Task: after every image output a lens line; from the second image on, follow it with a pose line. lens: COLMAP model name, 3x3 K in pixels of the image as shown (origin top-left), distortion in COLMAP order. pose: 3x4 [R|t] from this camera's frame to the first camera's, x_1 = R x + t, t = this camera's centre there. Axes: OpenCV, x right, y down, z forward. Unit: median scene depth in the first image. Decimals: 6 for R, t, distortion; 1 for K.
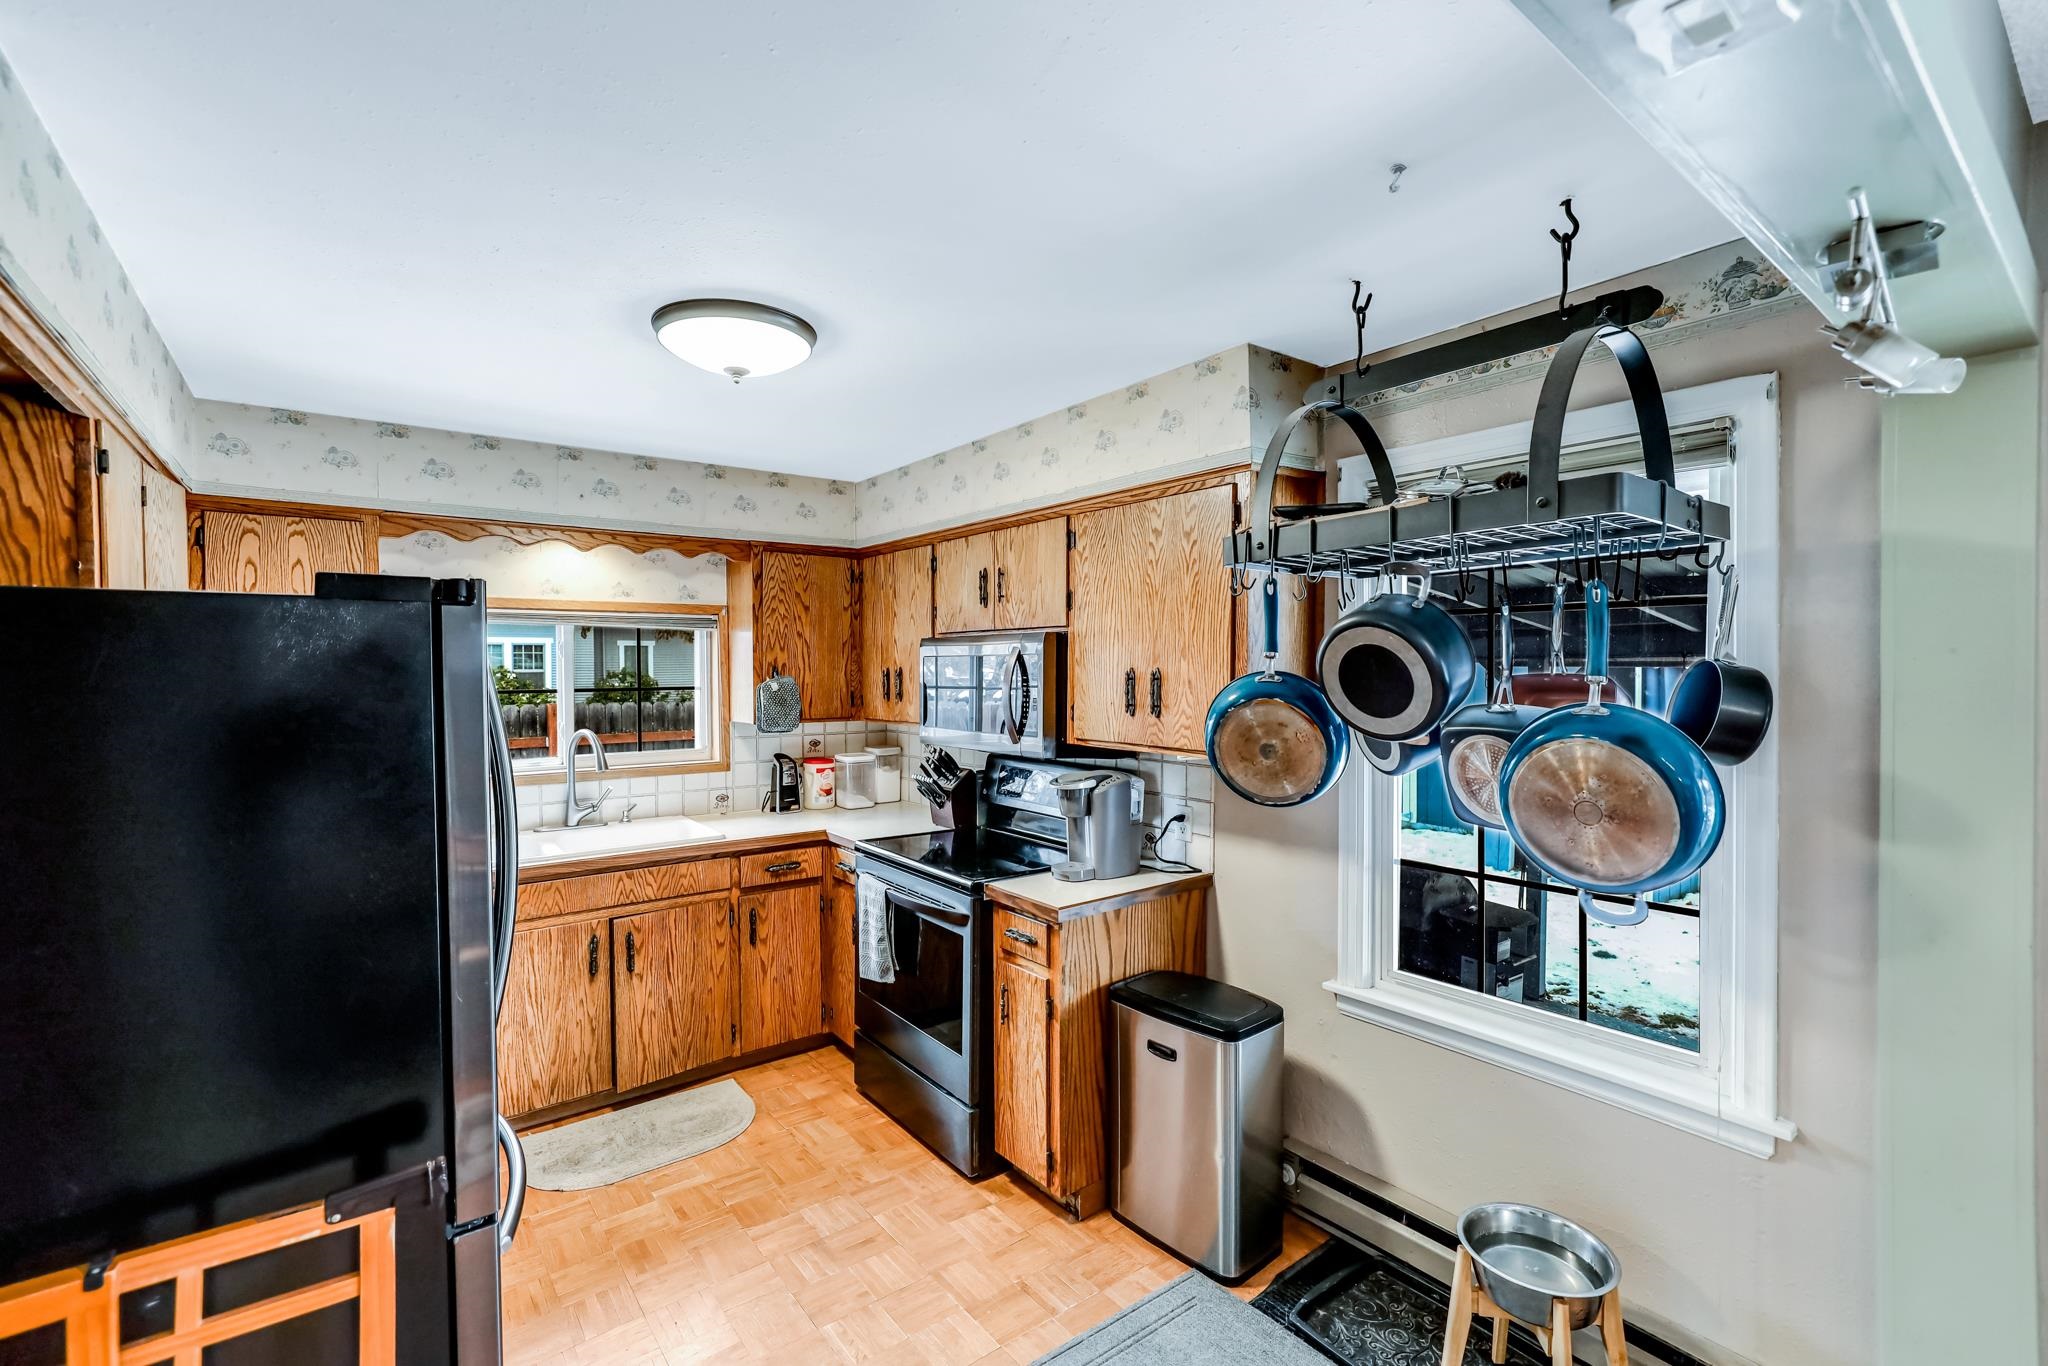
lens RADIAL K [[885.4, 0, 1029.6], [0, 885.4, 682.2], [0, 0, 1]] dist [-0.008905, 0.001412]
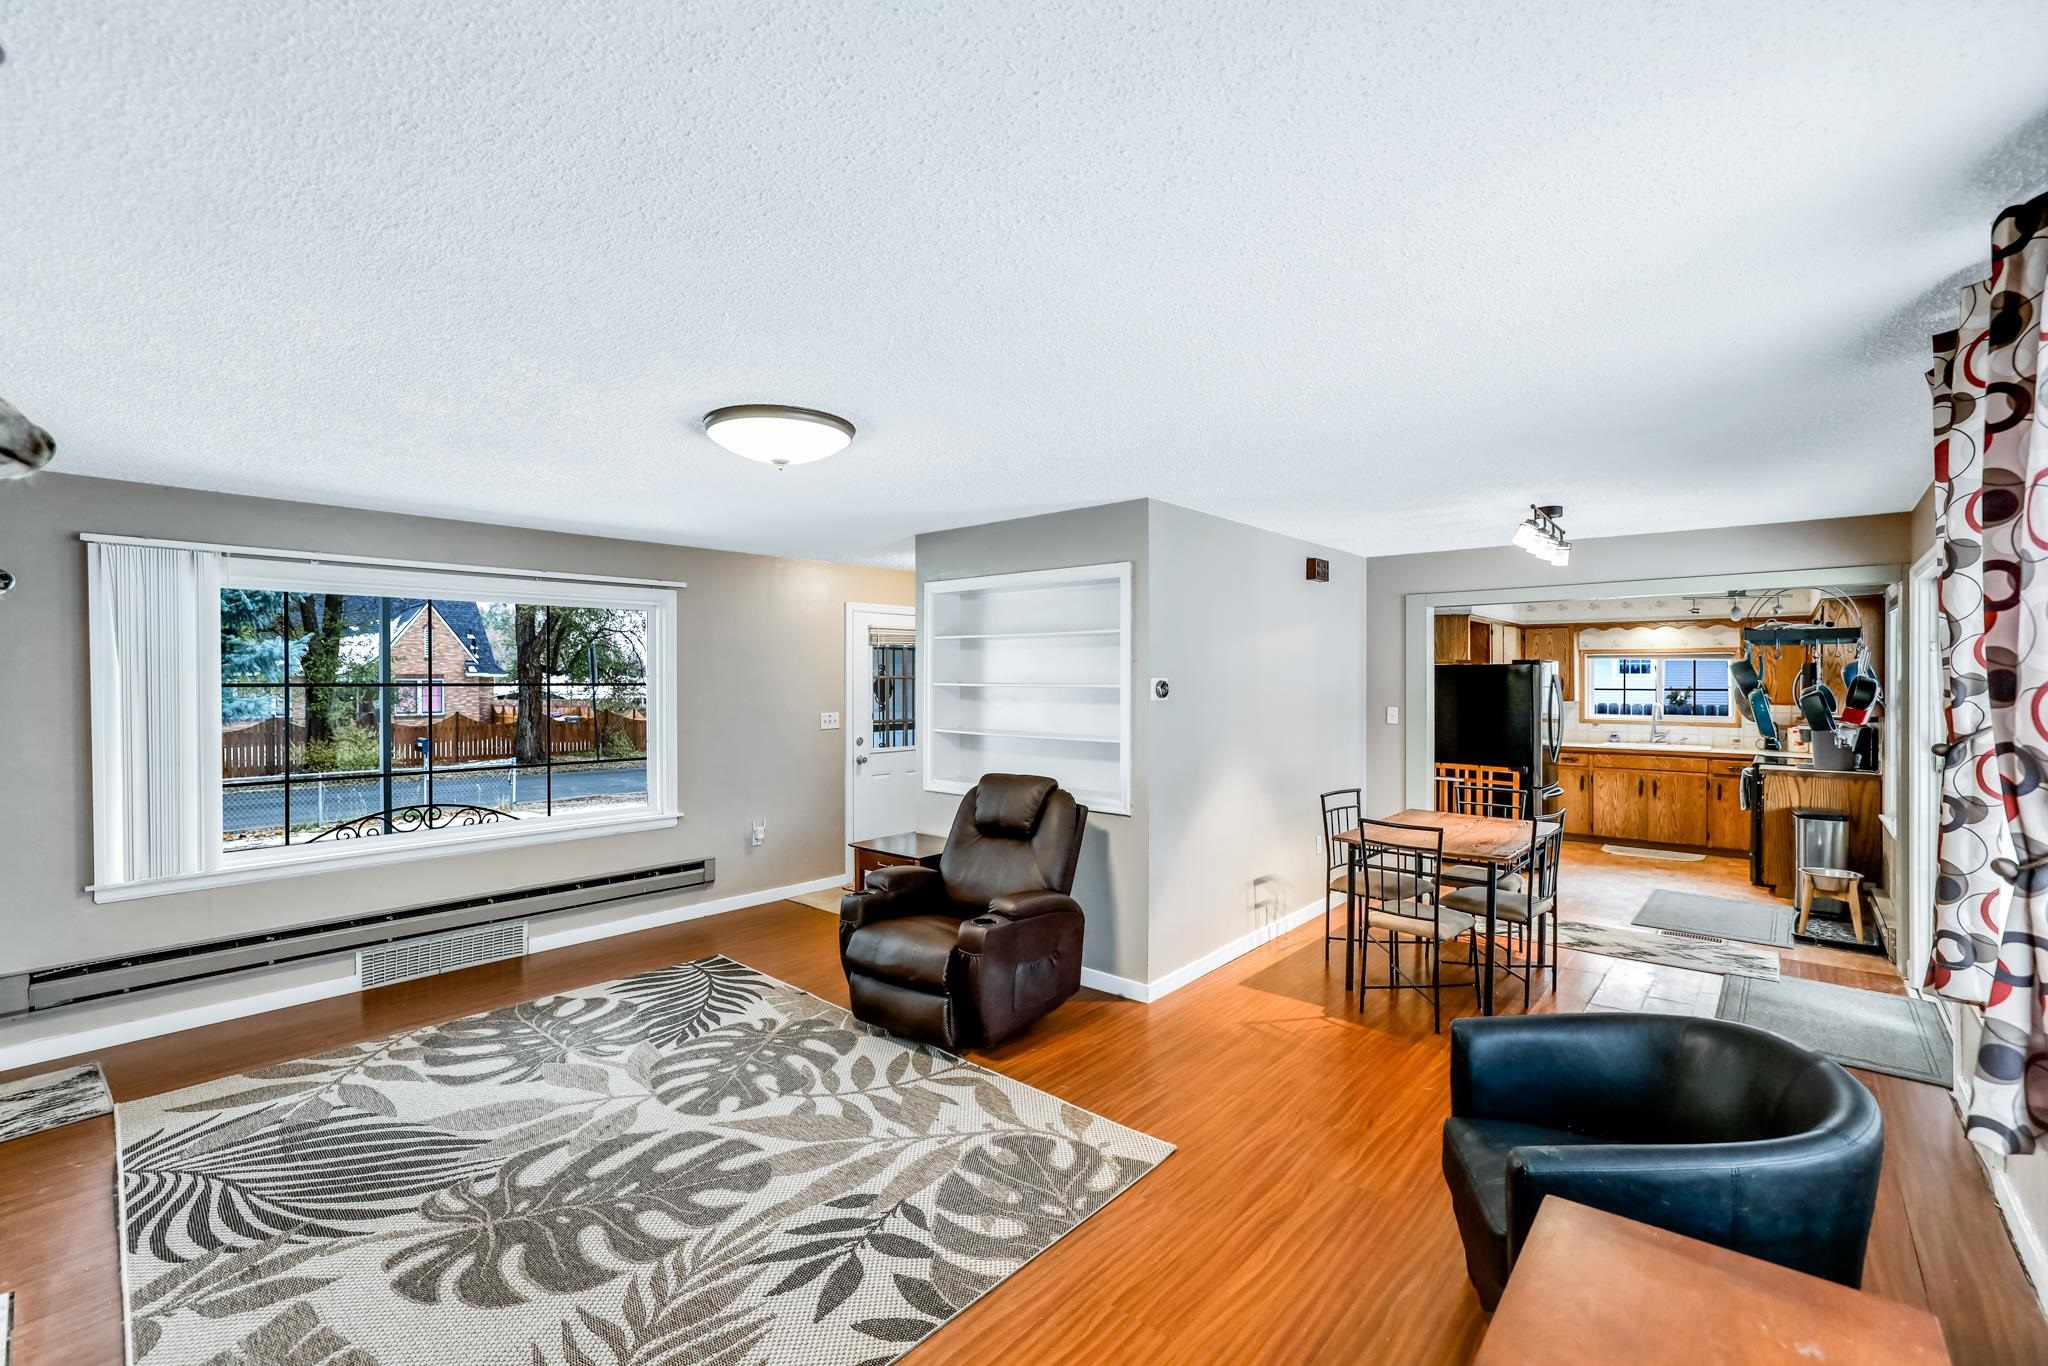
lens RADIAL K [[885.4, 0, 1019.8], [0, 885.4, 691.7], [0, 0, 1]] dist [-0.008905, 0.001412]
pose [[0.202613, 0.016849, -0.979114, 1.674664], [-0.015032, 0.999788, 0.014095, 0.018121], [0.979144, 0.011863, 0.202823, -1.326773]]
